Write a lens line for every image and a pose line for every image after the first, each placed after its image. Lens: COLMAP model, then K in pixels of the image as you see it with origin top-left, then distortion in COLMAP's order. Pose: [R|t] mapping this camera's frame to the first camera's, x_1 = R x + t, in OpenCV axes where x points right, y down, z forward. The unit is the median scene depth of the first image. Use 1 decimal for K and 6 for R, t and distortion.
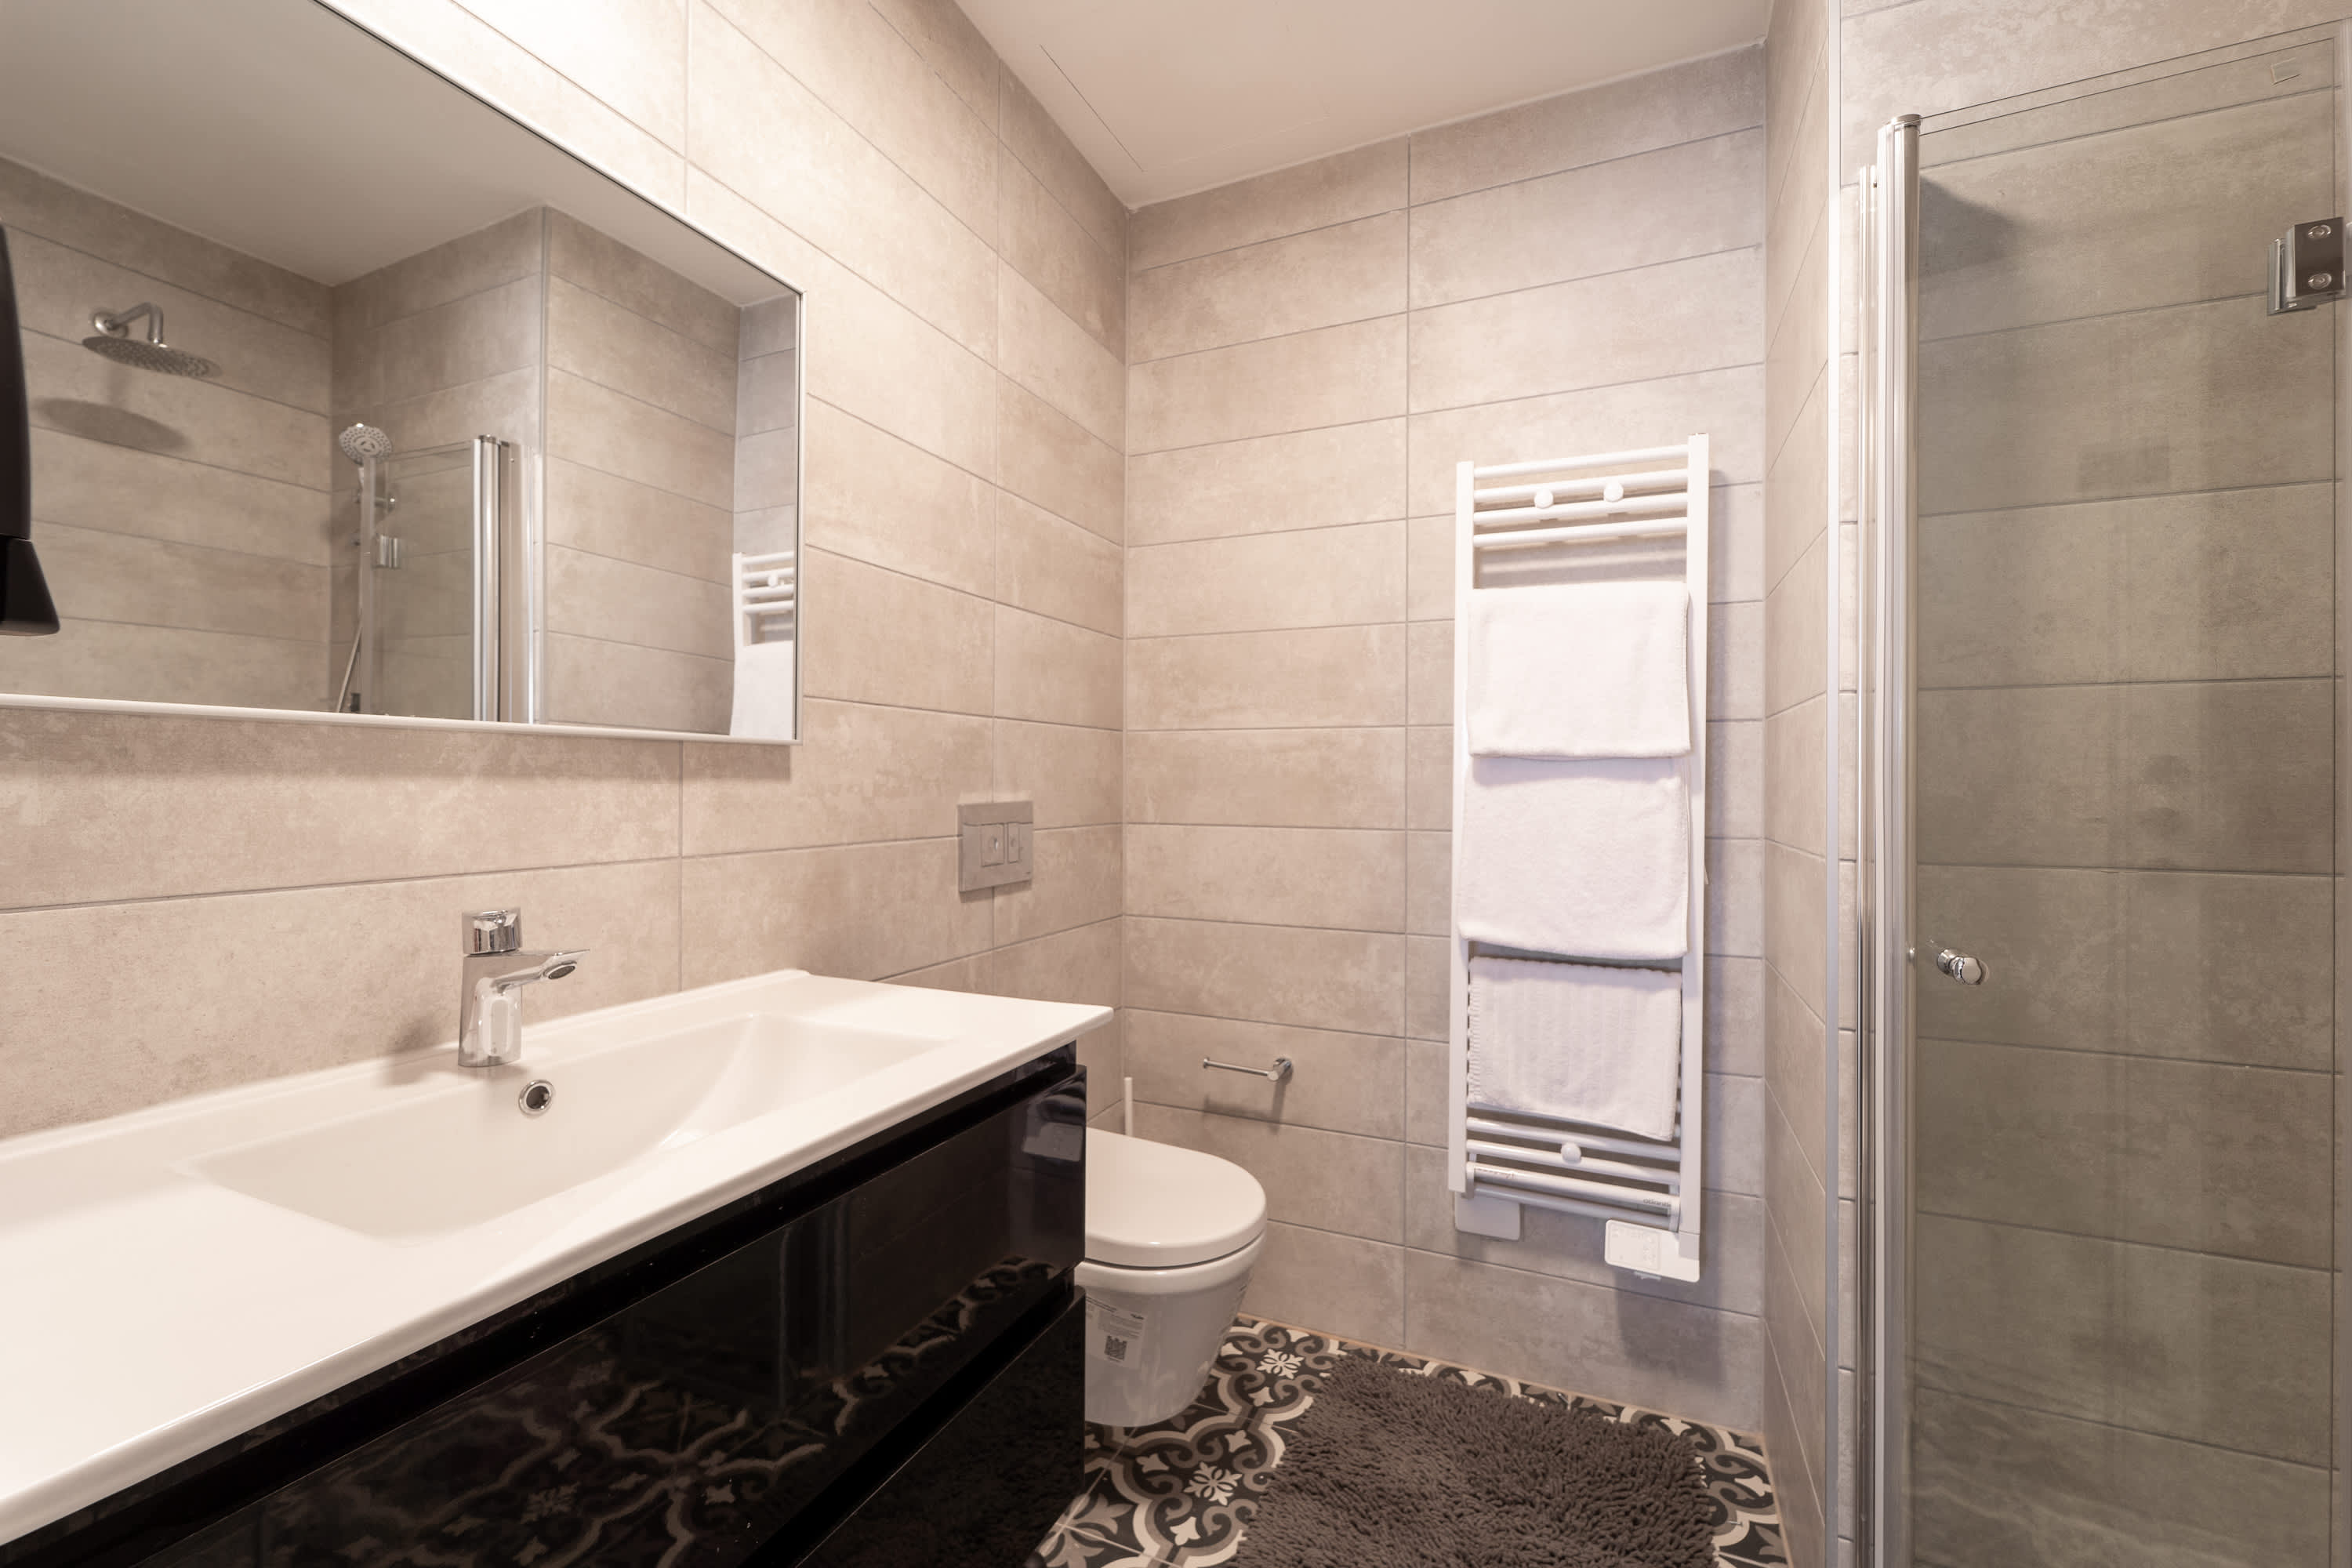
lens RADIAL K [[982.6, 0, 1164.8], [0, 982.6, 772.4], [0, 0, 1]] dist [0.009311, -0.003243]
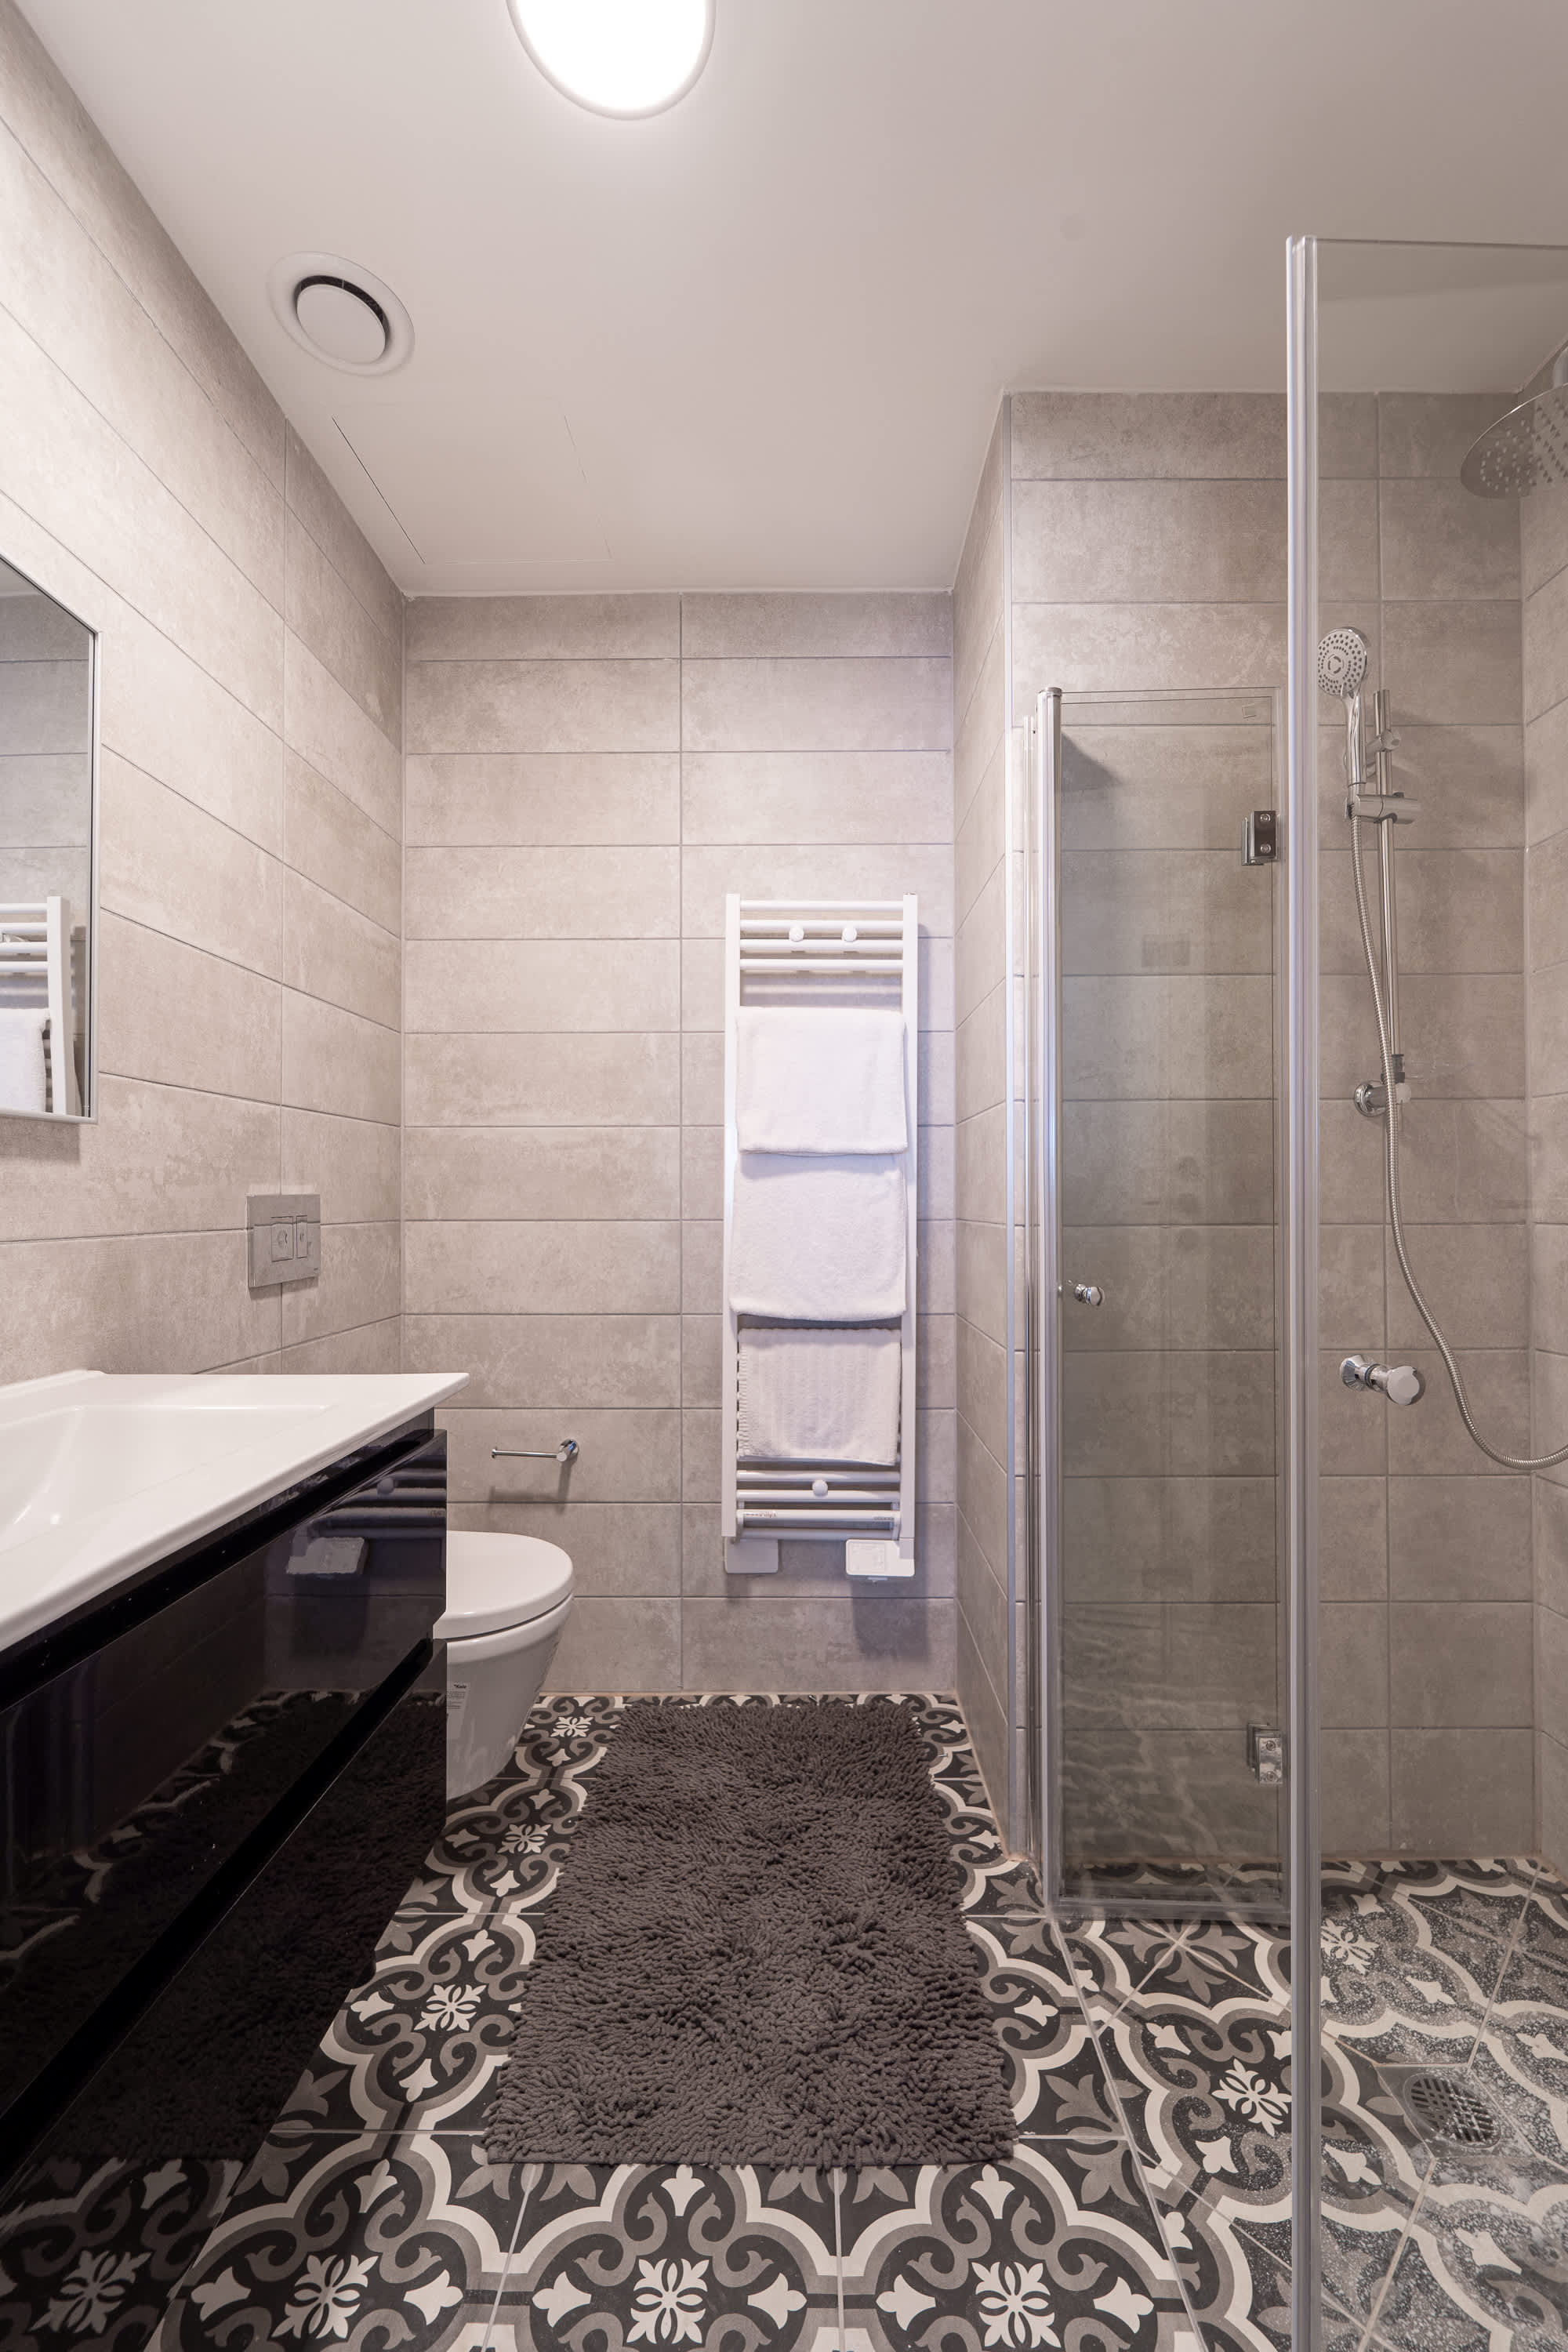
lens RADIAL K [[982.6, 0, 820.3], [0, 982.6, 1189.4], [0, 0, 1]] dist [0.009311, -0.003243]
pose [[0.904883, -0.010520, 0.425530, -0.091575], [0.008854, 0.999943, 0.005892, 0.020726], [-0.425568, -0.001564, 0.904925, -0.074451]]
